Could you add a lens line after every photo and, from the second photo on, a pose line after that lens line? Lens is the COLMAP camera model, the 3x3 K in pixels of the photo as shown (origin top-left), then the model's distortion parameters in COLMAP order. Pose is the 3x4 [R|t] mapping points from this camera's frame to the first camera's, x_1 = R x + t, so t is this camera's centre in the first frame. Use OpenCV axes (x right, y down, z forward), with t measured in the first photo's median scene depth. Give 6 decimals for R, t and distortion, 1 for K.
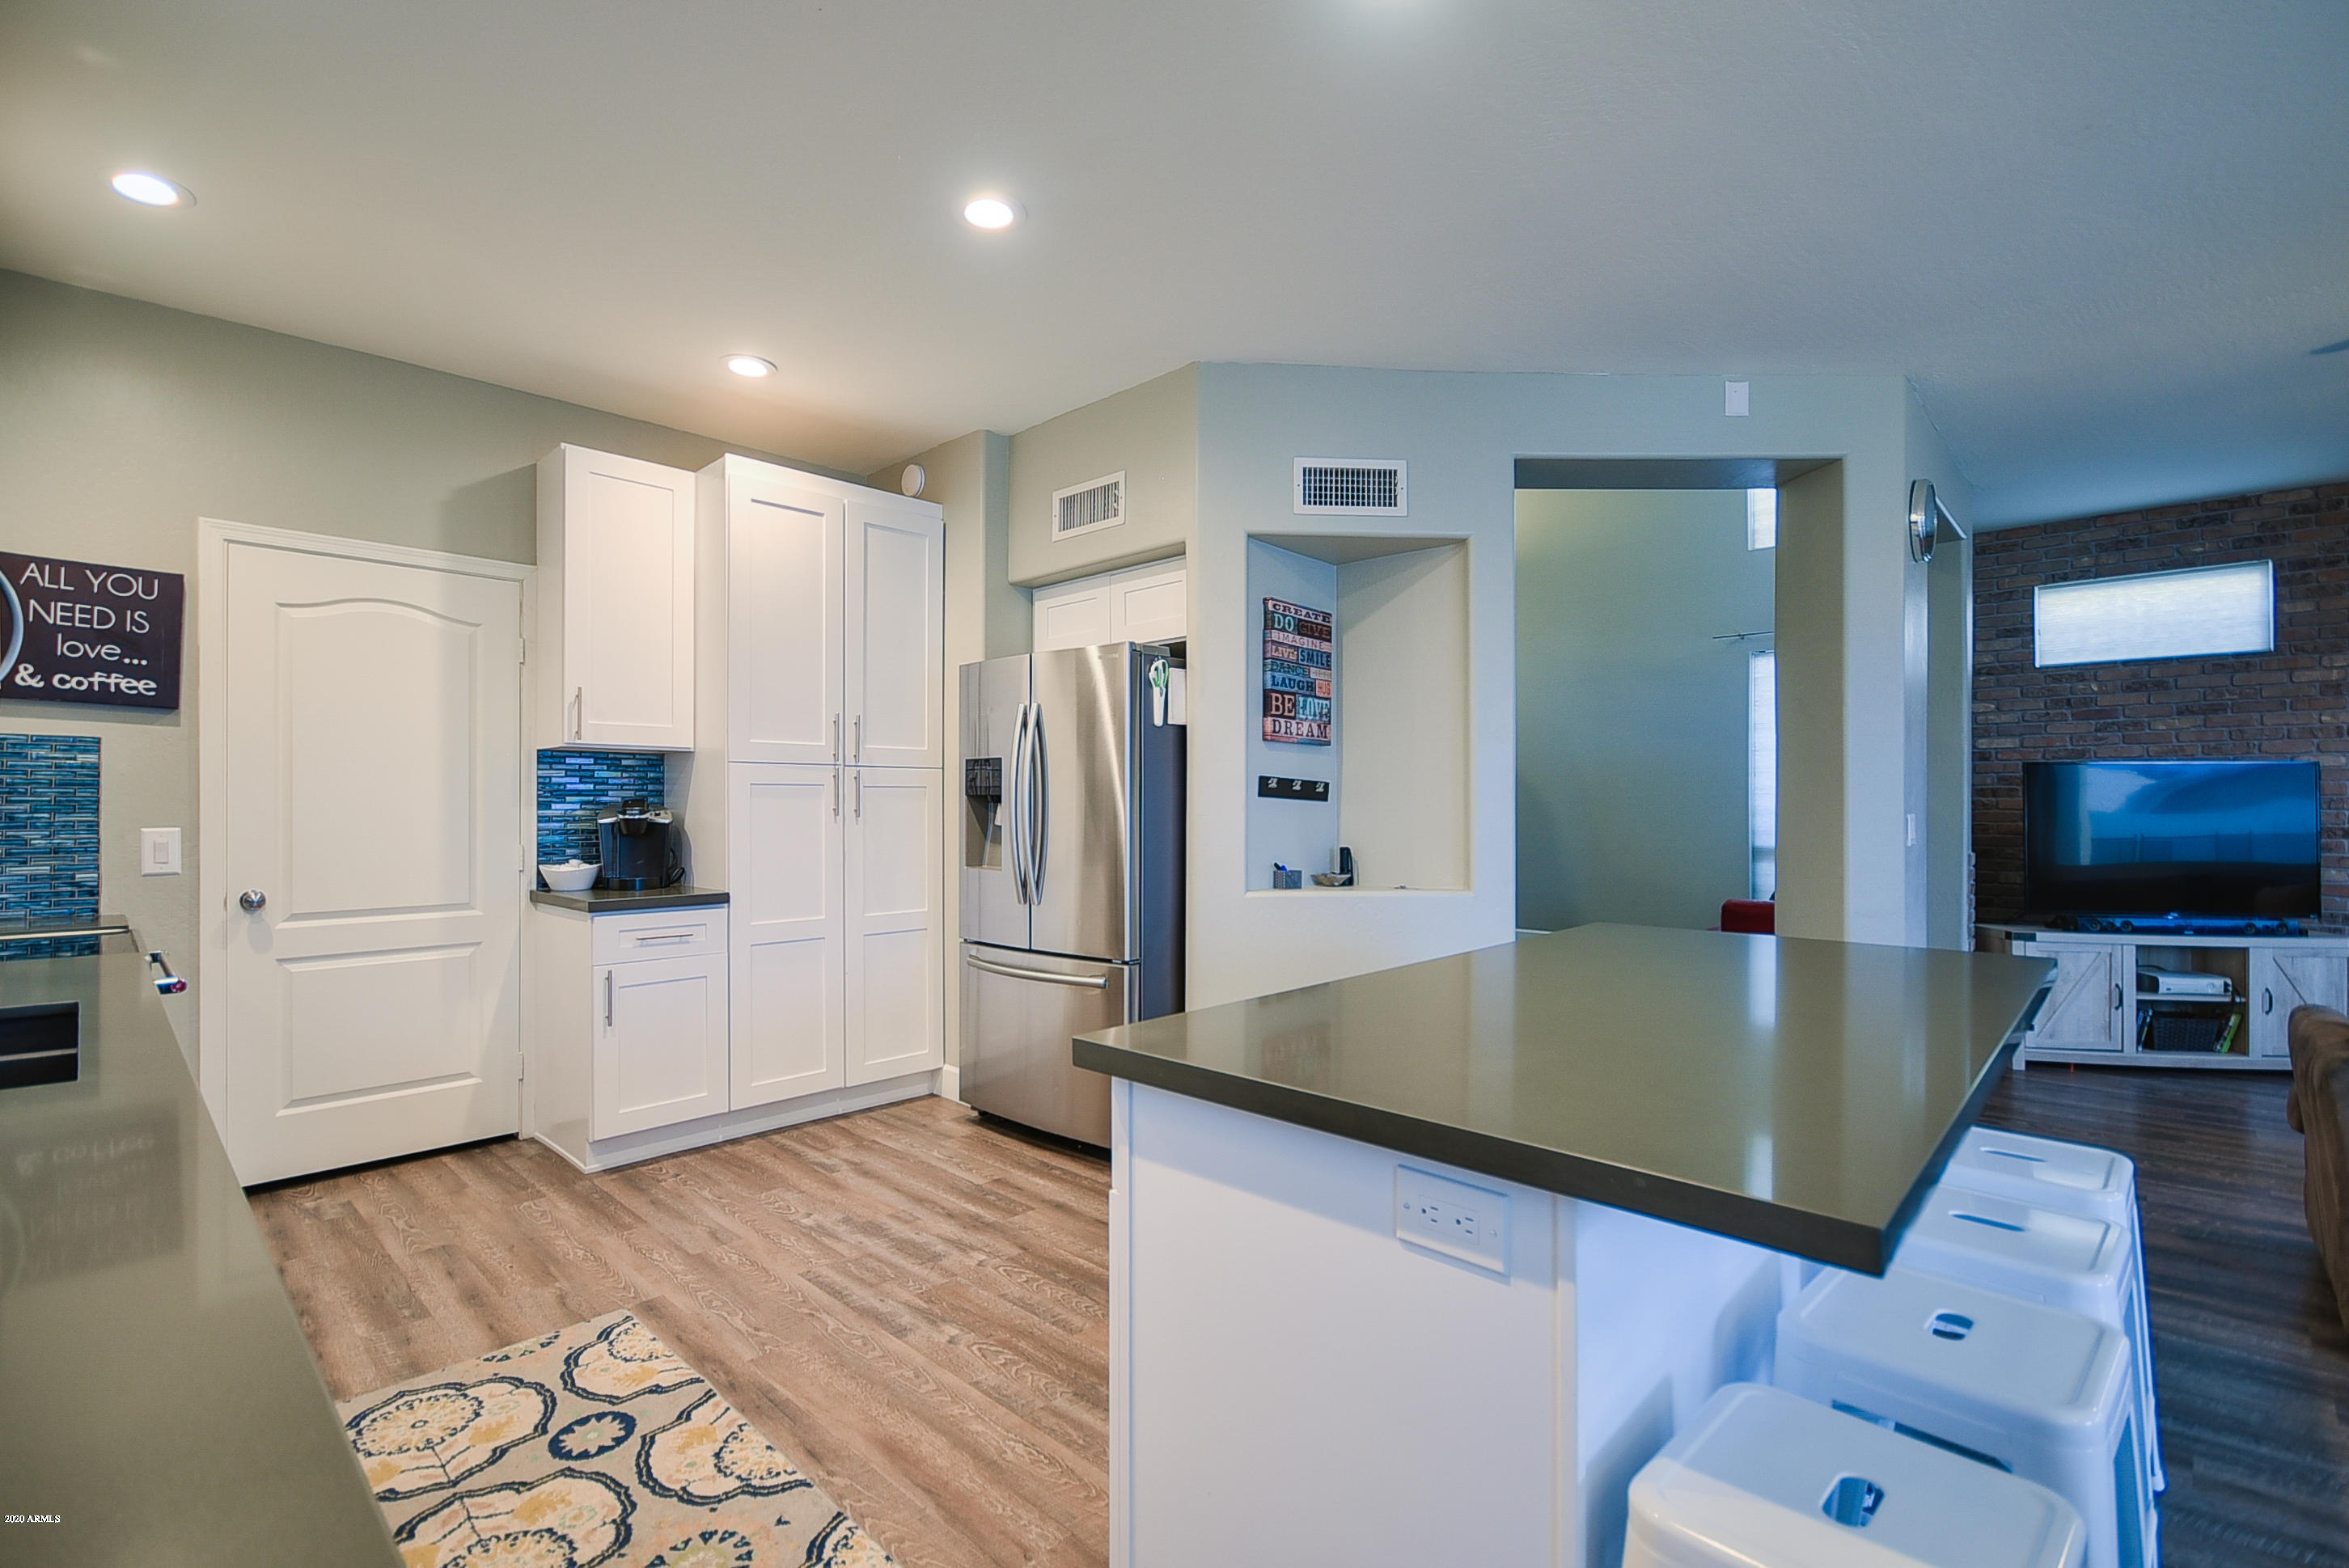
lens RADIAL K [[1075.0, 0, 1159.5], [0, 1075.0, 785.7], [0, 0, 1]] dist [-0.003720, -0.002568]
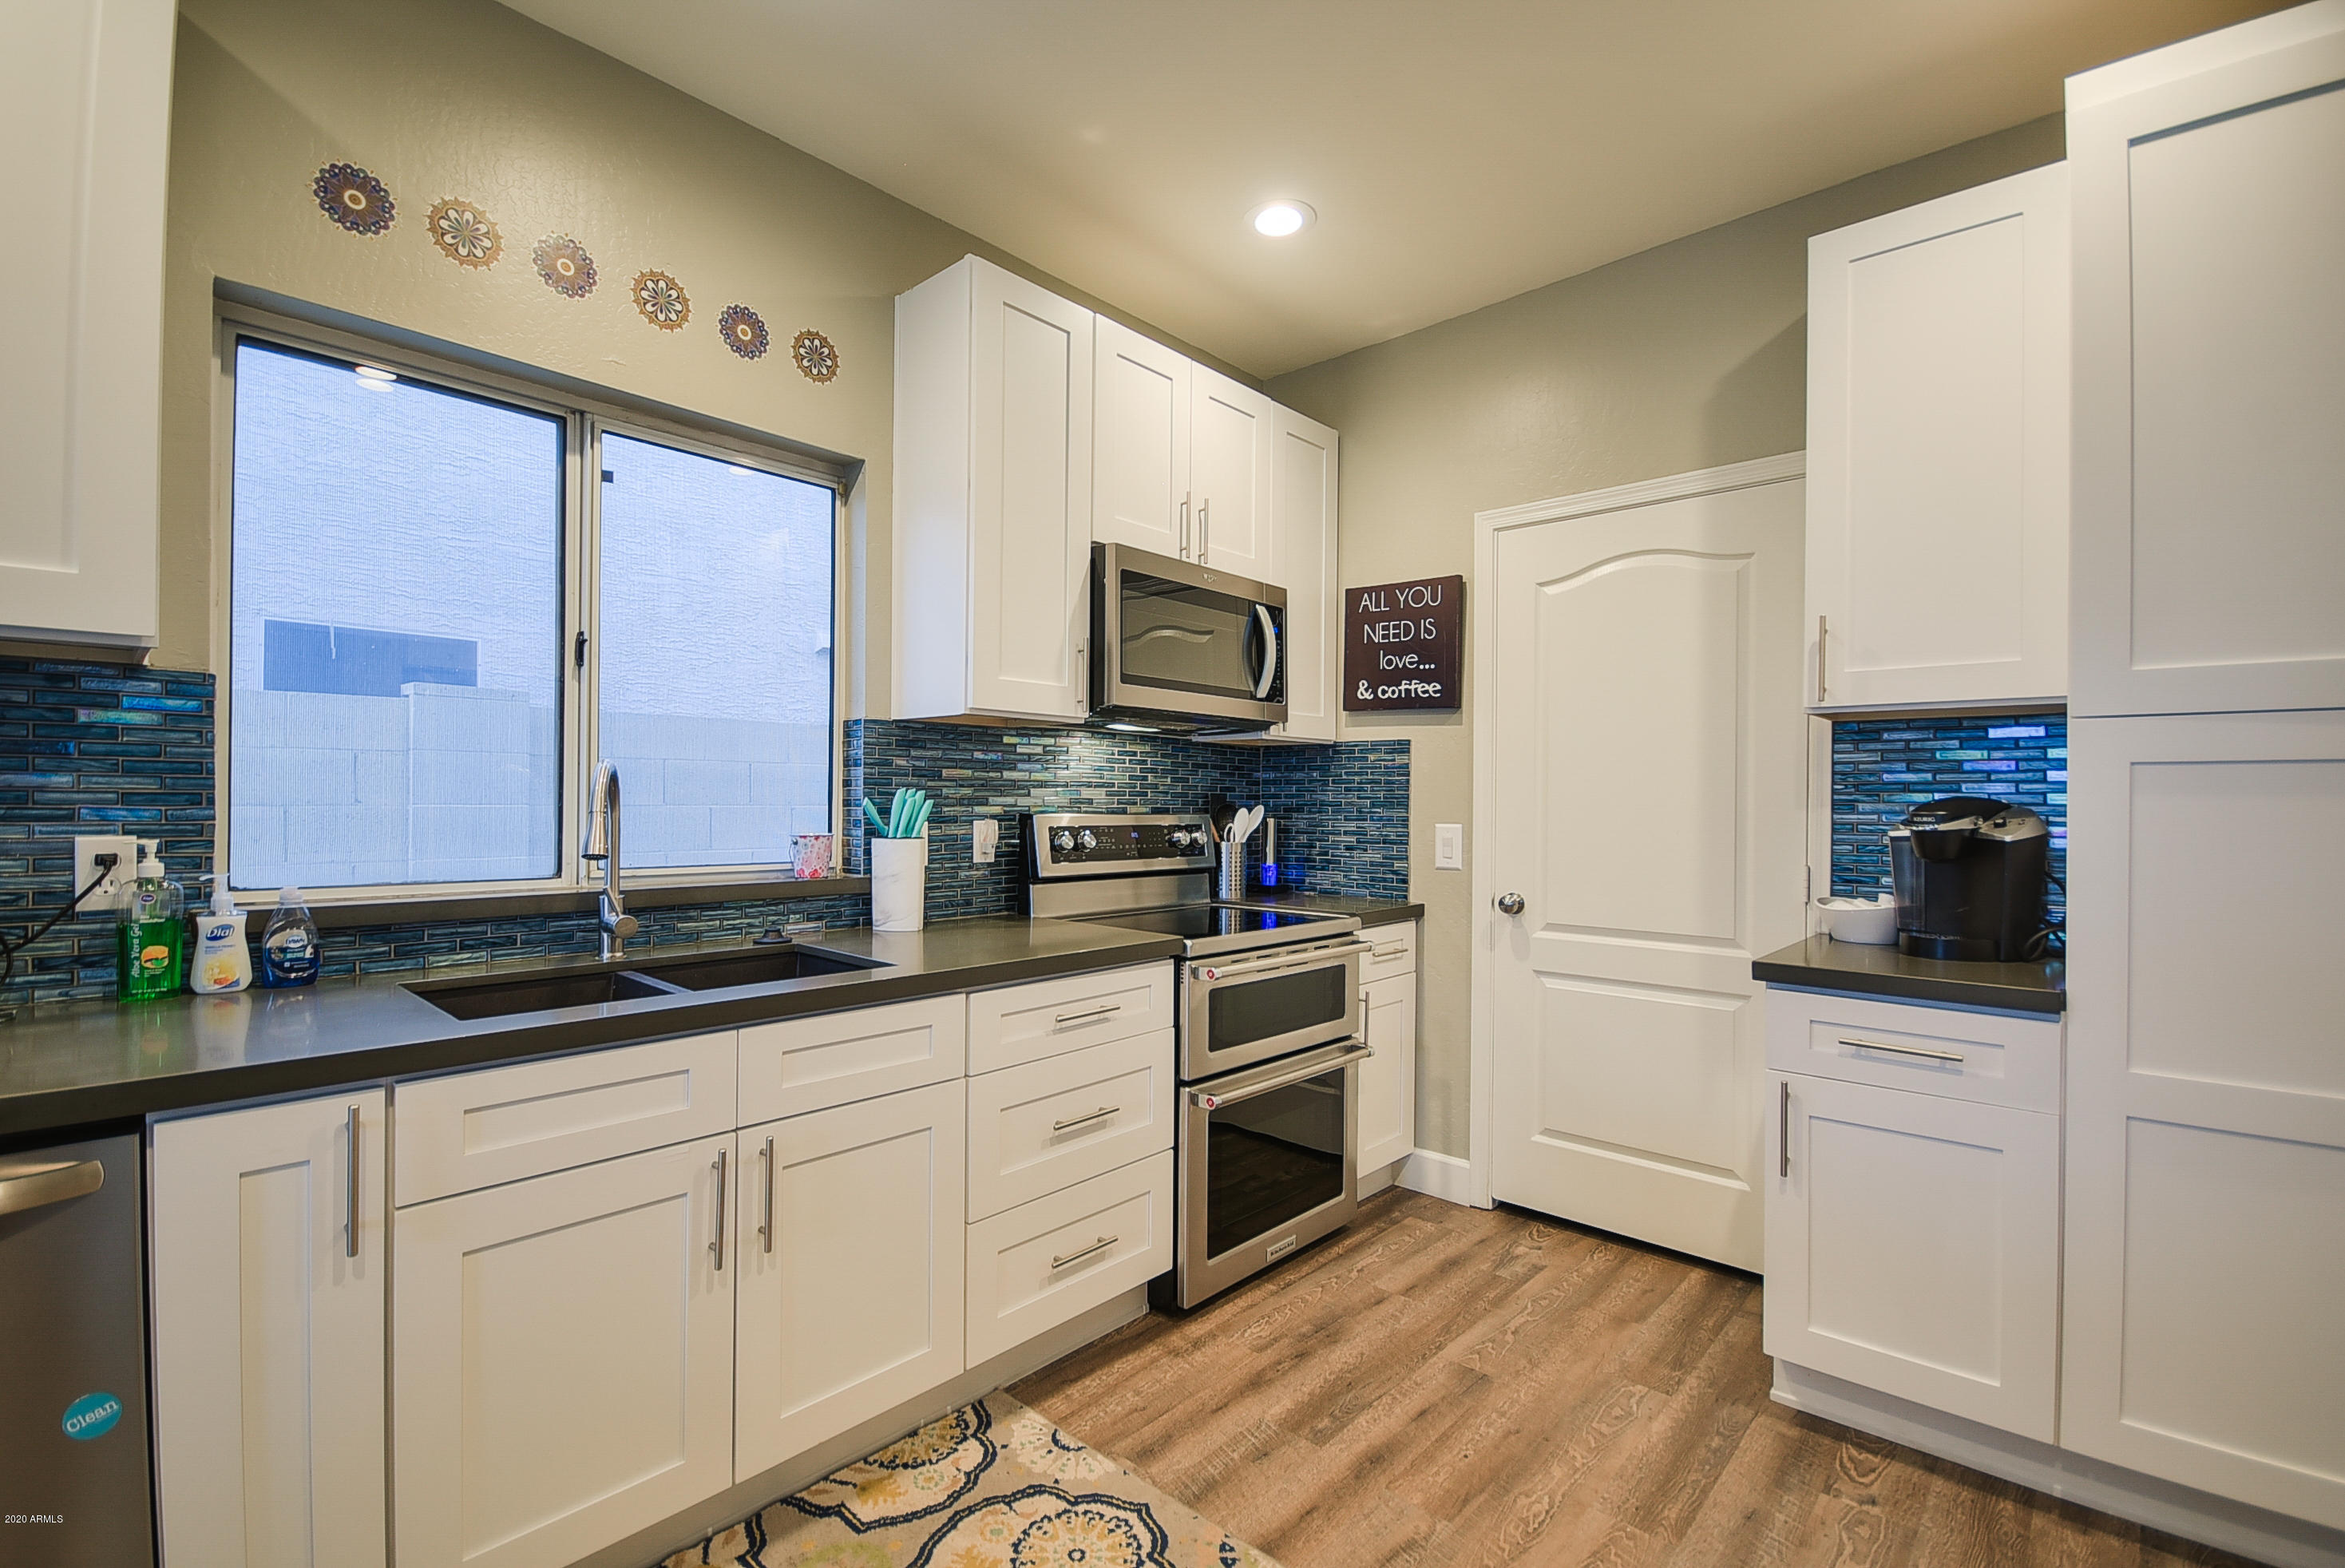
lens RADIAL K [[1032.4, 0, 1156.7], [0, 1032.4, 799.8], [0, 0, 1]] dist [-0.000487, 0.000237]
pose [[0.009370, 0.002135, -0.999954, 0.056594], [0.007966, 0.999966, 0.002210, 0.010265], [0.999924, -0.007986, 0.009352, 0.620596]]
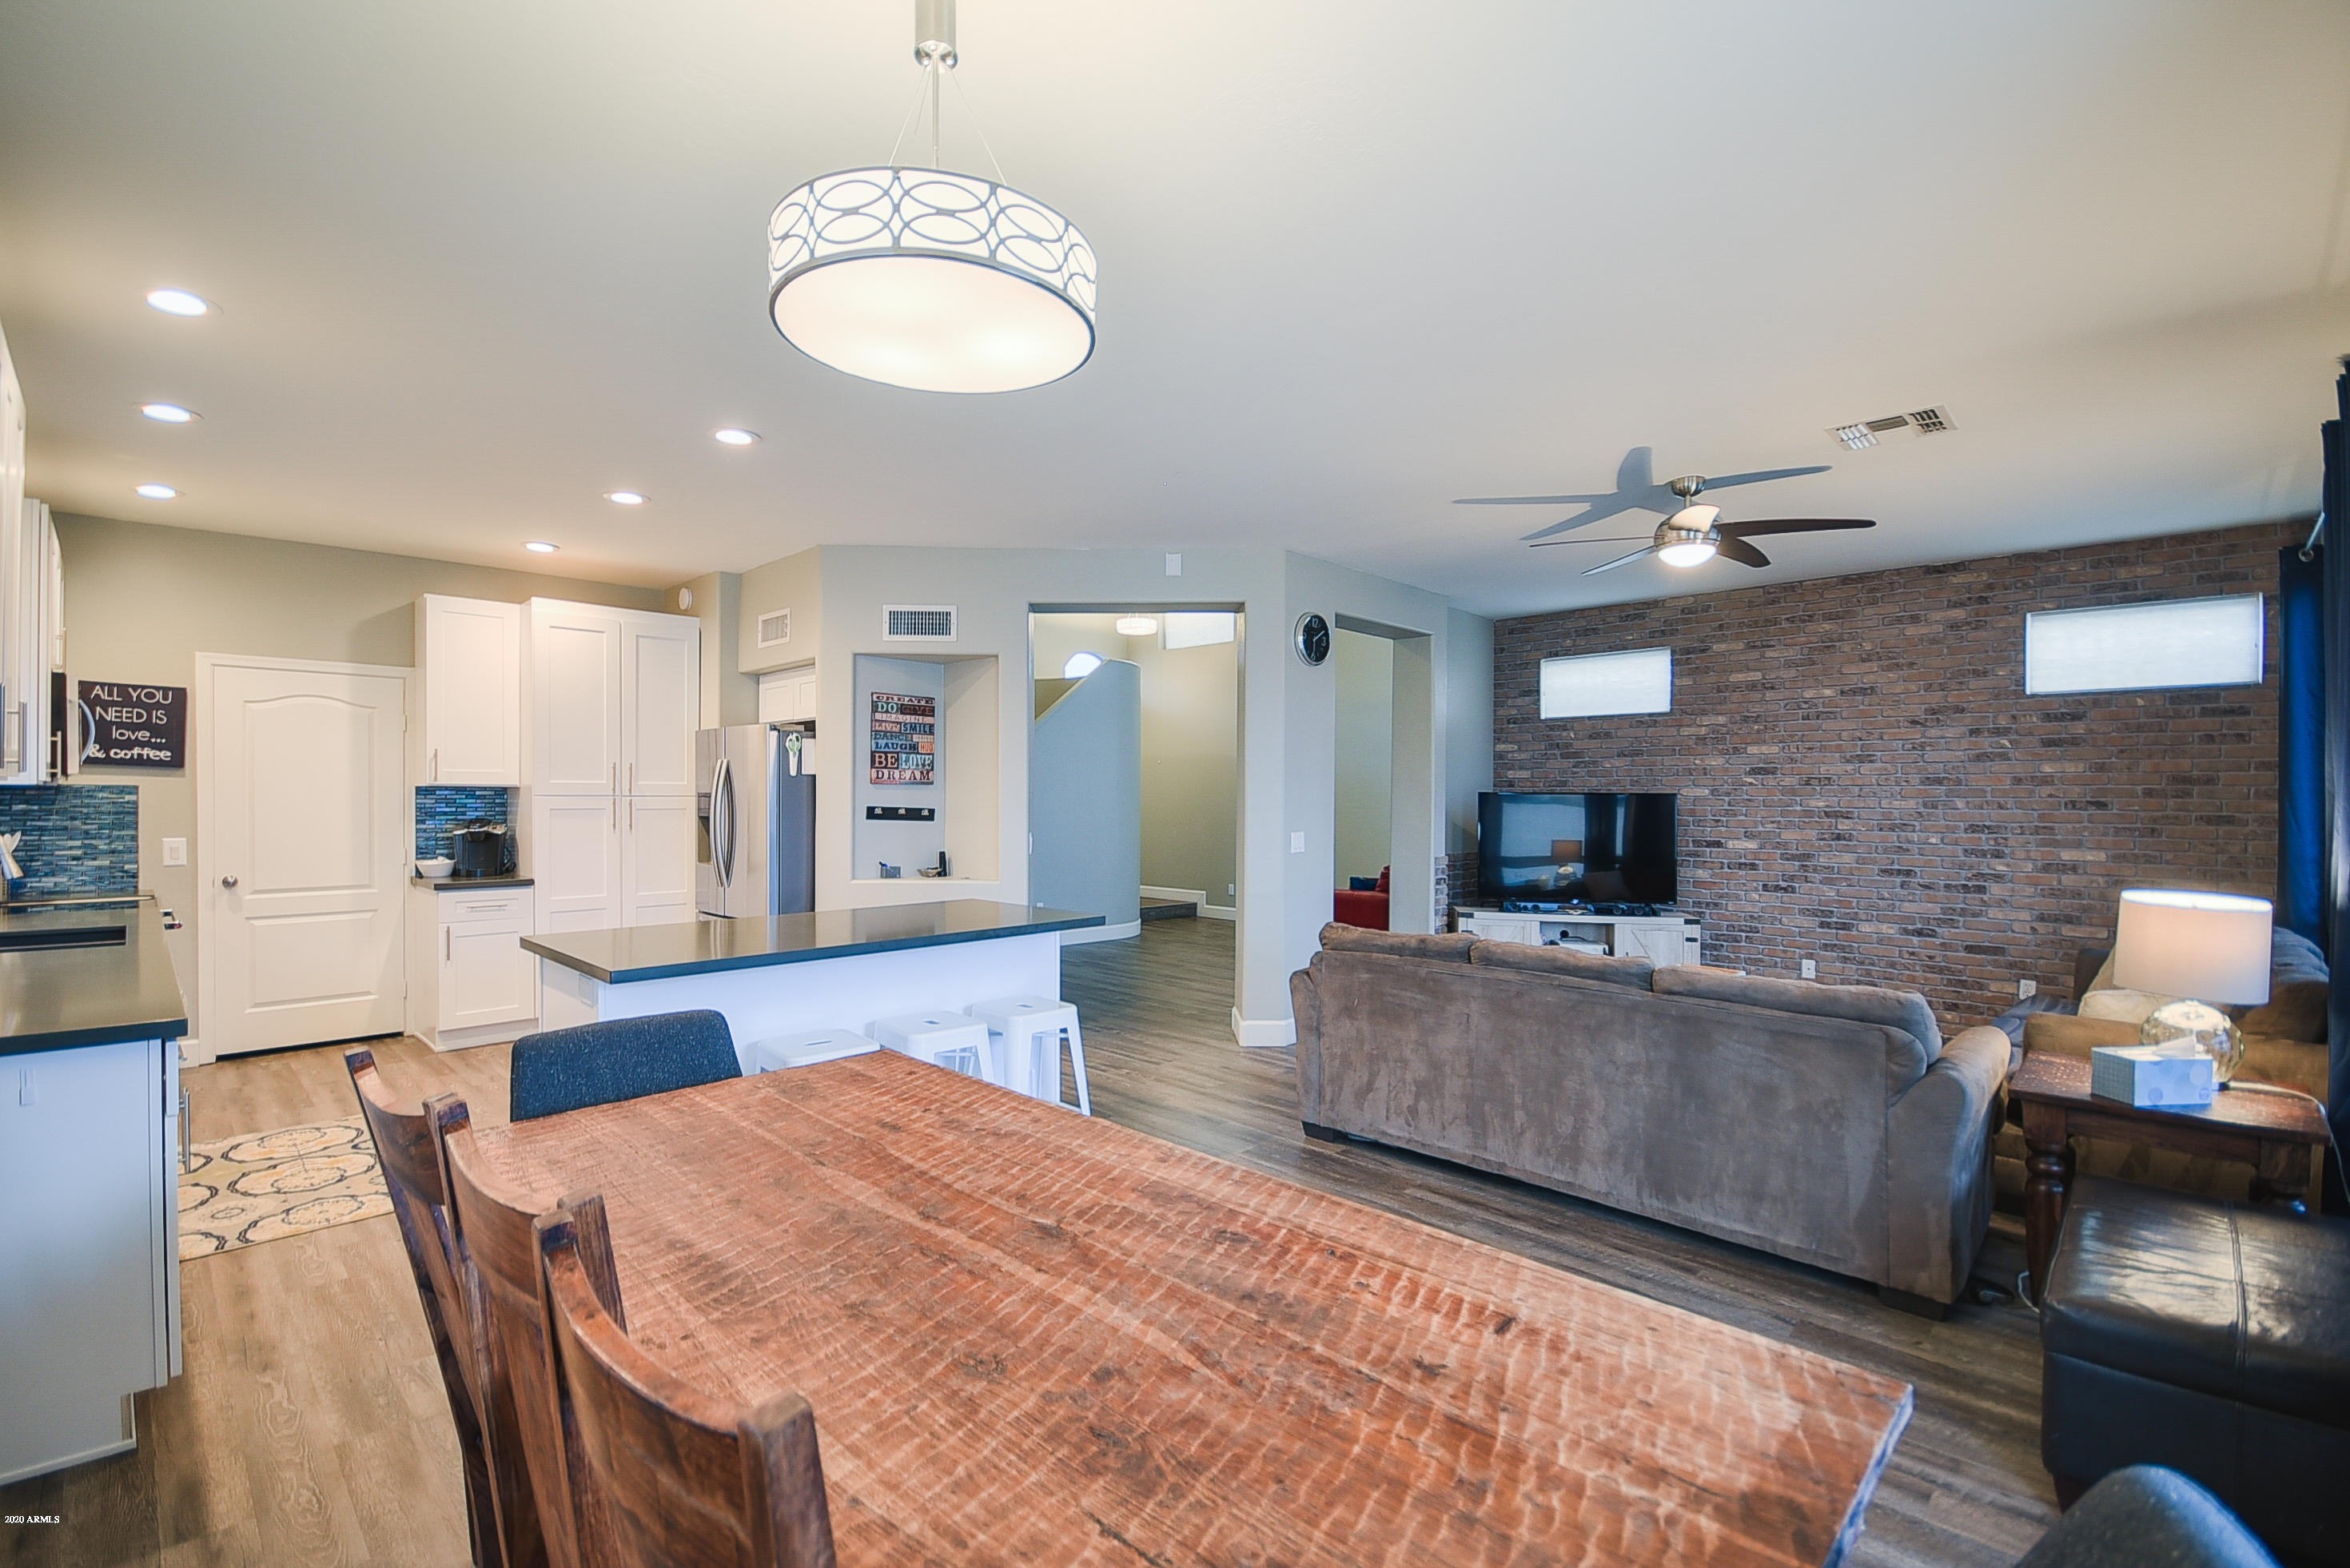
lens RADIAL K [[1075.5, 0, 1178.1], [0, 1075.5, 788.5], [0, 0, 1]] dist [-0.003720, -0.002568]
pose [[0.999884, 0.003868, -0.014714, 0.589261], [-0.003713, 0.999937, 0.010557, -0.054801], [0.014754, -0.010501, 0.999836, -0.579276]]
